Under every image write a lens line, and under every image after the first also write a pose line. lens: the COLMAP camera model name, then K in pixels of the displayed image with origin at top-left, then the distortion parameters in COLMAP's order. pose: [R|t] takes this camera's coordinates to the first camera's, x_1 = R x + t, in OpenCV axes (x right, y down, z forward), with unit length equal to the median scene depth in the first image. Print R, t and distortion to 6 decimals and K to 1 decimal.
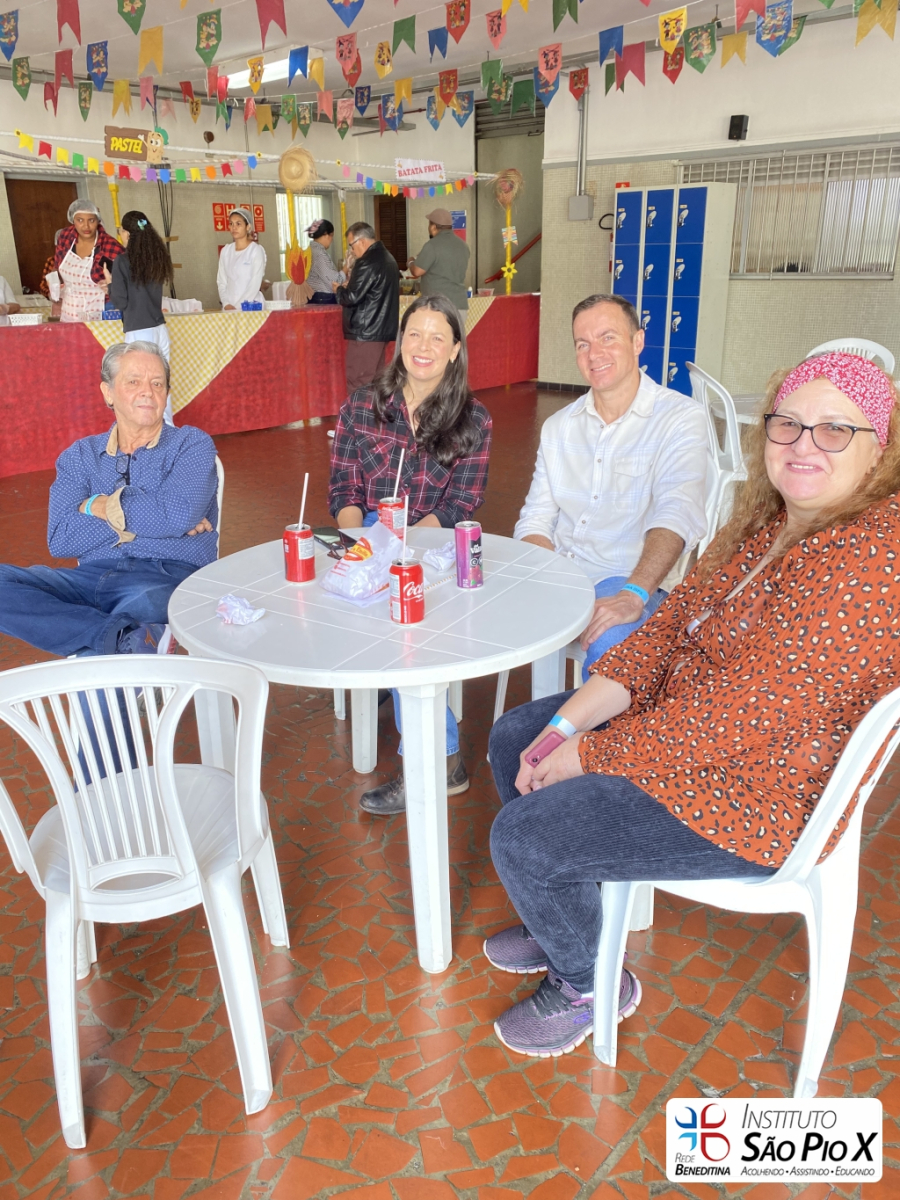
lens RADIAL K [[926.8, 0, 448.5], [0, 926.8, 599.8], [0, 0, 1]] dist [0.009145, -0.002678]
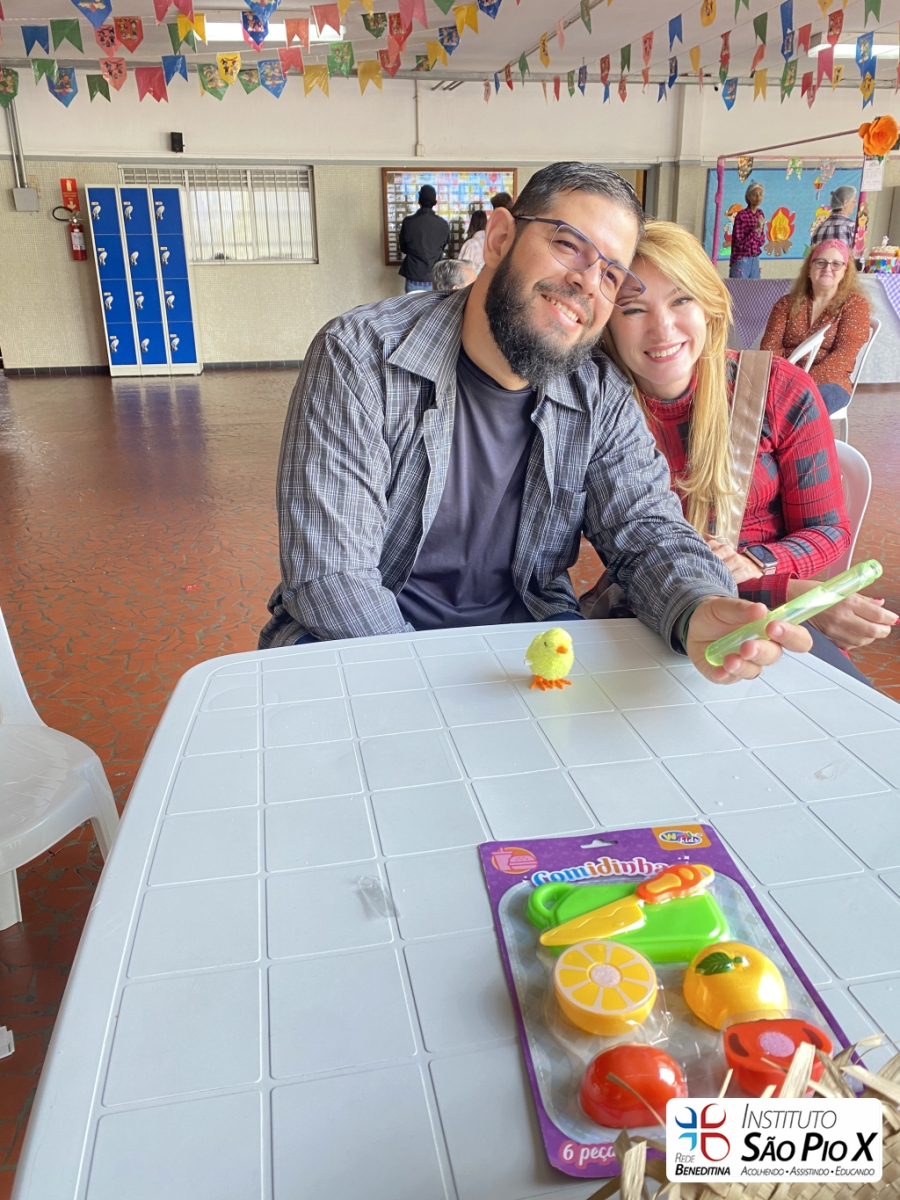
lens RADIAL K [[926.8, 0, 445.7], [0, 926.8, 598.3], [0, 0, 1]] dist [0.009145, -0.002678]
pose [[0.603620, -0.262509, 0.752816, -0.533340], [0.276887, 0.954491, 0.110821, 0.032965], [-0.747647, 0.141551, 0.648835, 0.012184]]
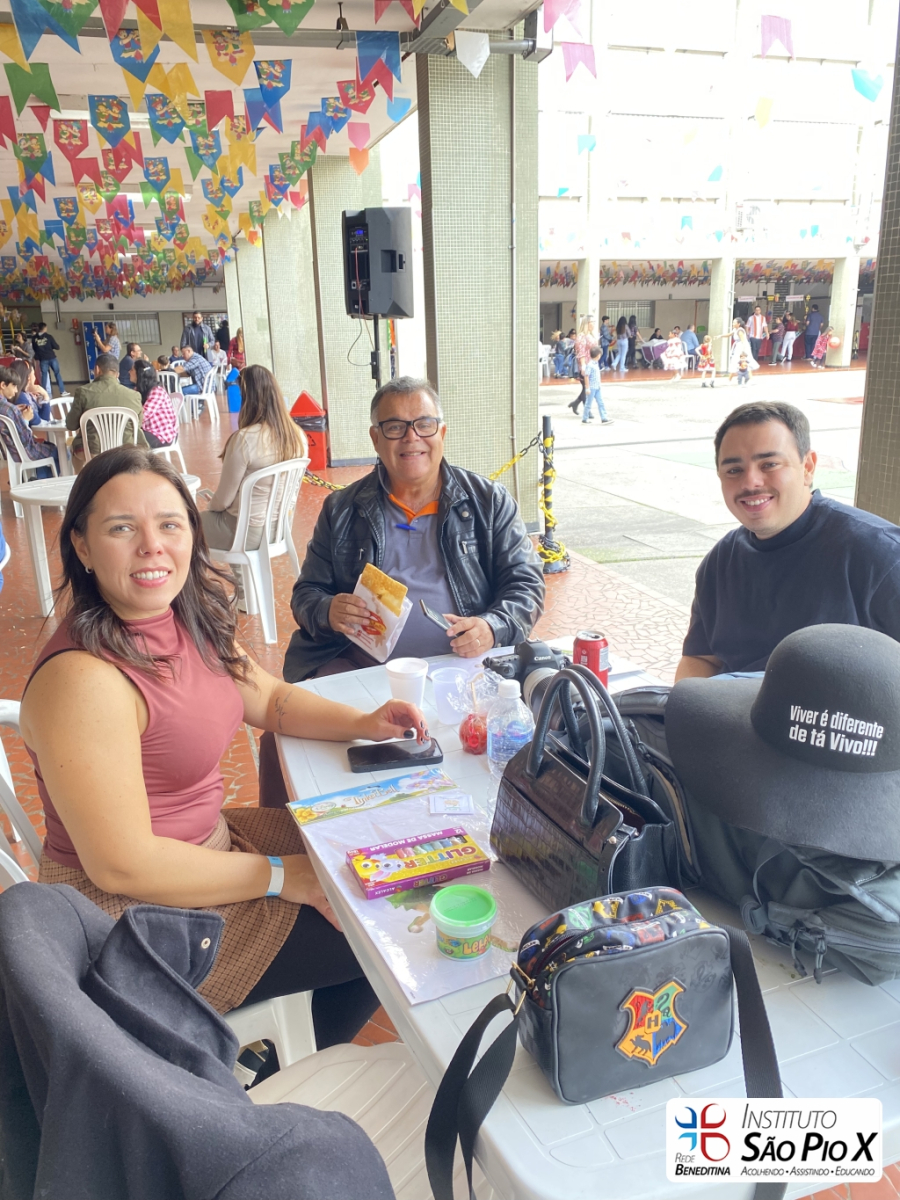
lens RADIAL K [[926.8, 0, 450.9], [0, 926.8, 600.2], [0, 0, 1]] dist [0.009145, -0.002678]
pose [[0.479537, -0.247597, 0.841867, -2.361451], [0.324497, 0.941399, 0.092033, 0.676746], [-0.815320, 0.229050, 0.531780, -1.756178]]
